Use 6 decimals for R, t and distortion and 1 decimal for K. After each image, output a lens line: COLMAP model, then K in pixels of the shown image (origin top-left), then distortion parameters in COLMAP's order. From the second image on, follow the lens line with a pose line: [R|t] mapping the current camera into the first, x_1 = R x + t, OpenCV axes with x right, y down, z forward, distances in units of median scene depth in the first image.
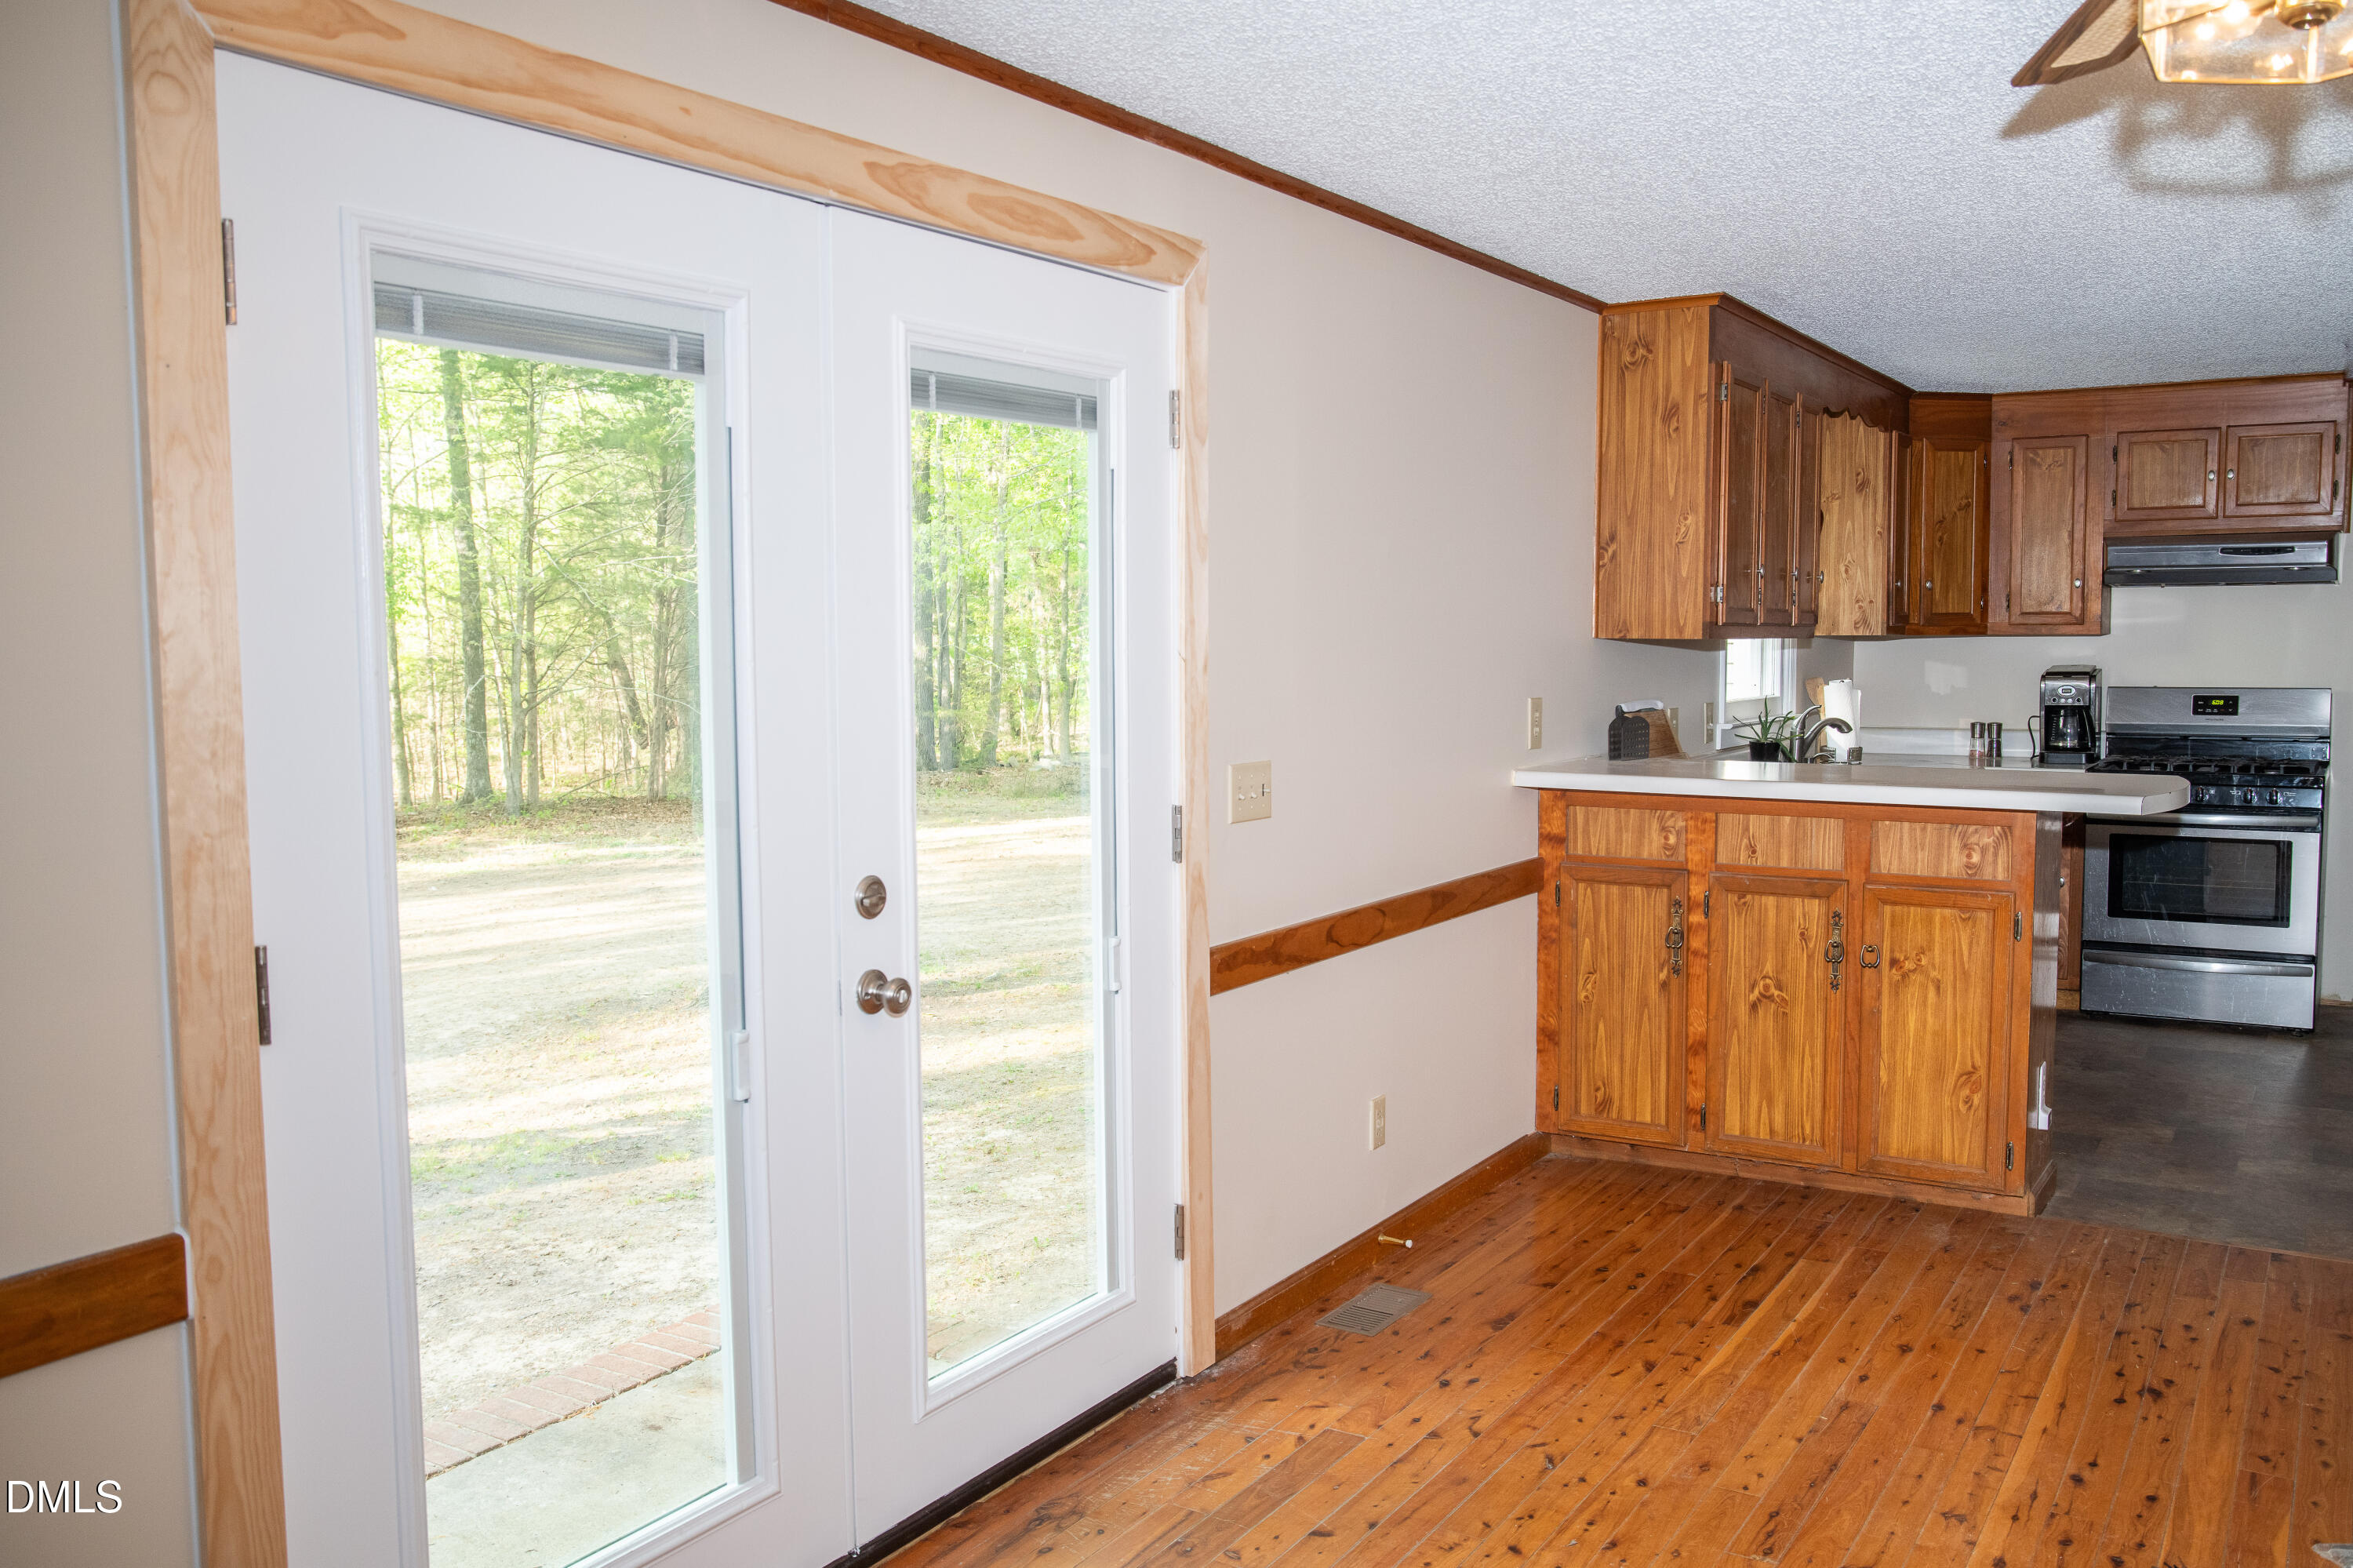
lens RADIAL K [[1937.6, 0, 1176.5], [0, 1937.6, 784.0], [0, 0, 1]] dist [-0.046620, 0.001655]
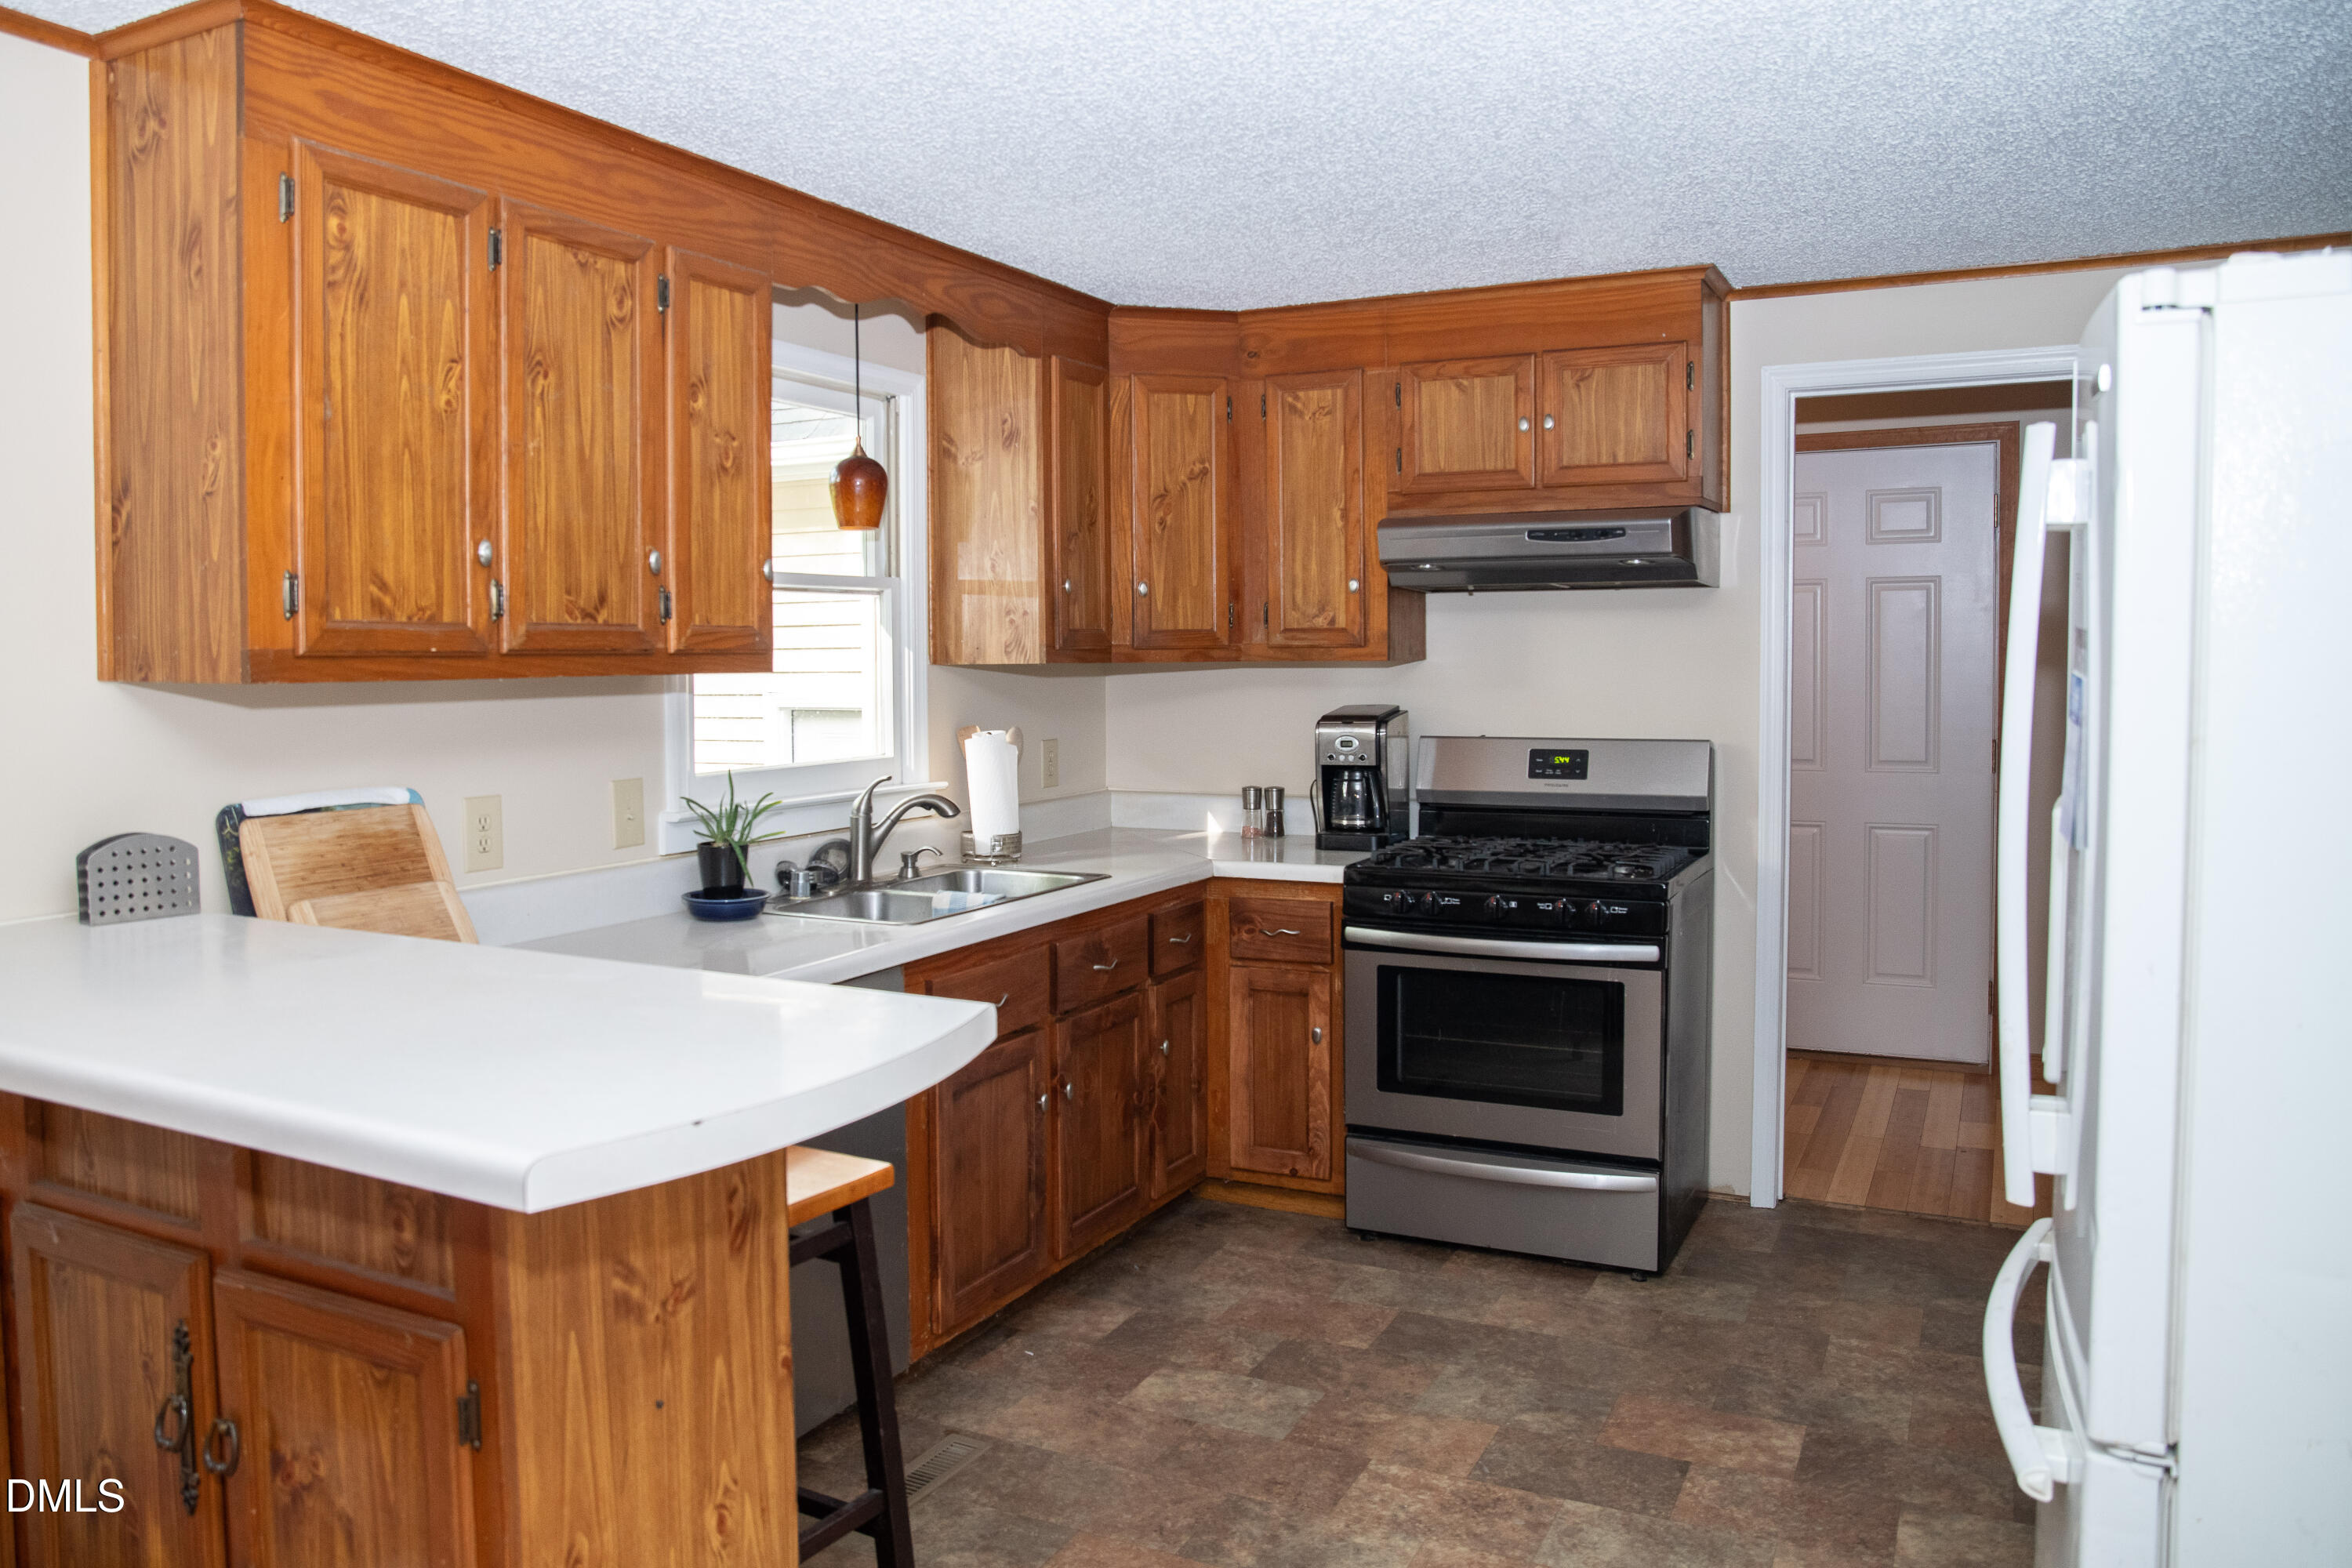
lens RADIAL K [[1691.1, 0, 1175.6], [0, 1691.1, 727.4], [0, 0, 1]] dist [-0.059723, 0.000353]
pose [[0.996405, -0.004098, 0.084614, 0.367740], [0.006737, 0.999499, -0.030926, -0.037764], [-0.084445, 0.031385, 0.995934, 0.423824]]
